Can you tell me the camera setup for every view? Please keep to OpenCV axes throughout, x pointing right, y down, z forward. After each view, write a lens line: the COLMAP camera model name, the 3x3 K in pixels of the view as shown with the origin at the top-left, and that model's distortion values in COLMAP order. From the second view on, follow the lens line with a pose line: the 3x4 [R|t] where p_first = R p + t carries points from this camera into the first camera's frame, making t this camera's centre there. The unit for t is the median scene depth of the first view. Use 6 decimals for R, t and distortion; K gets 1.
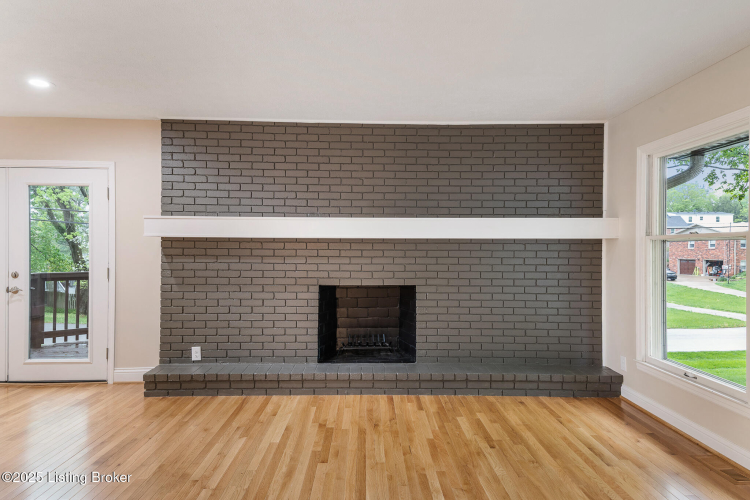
lens RADIAL K [[468.1, 0, 374.6], [0, 468.1, 248.1], [0, 0, 1]] dist [0.091823, -0.000216]
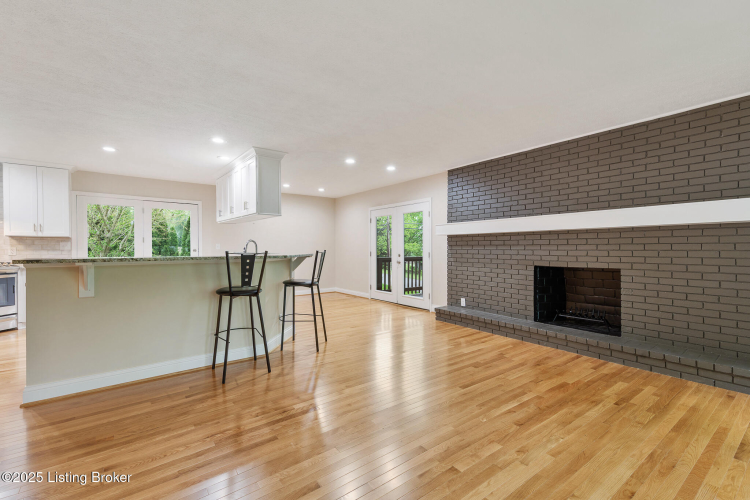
lens RADIAL K [[330.2, 0, 374.6], [0, 330.2, 248.7], [0, 0, 1]] dist [0.043590, -0.001698]
pose [[0.591502, -0.005987, -0.806281, 0.399044], [0.002201, 0.999981, -0.005810, 0.034267], [0.806300, 0.001662, 0.591504, 0.036307]]
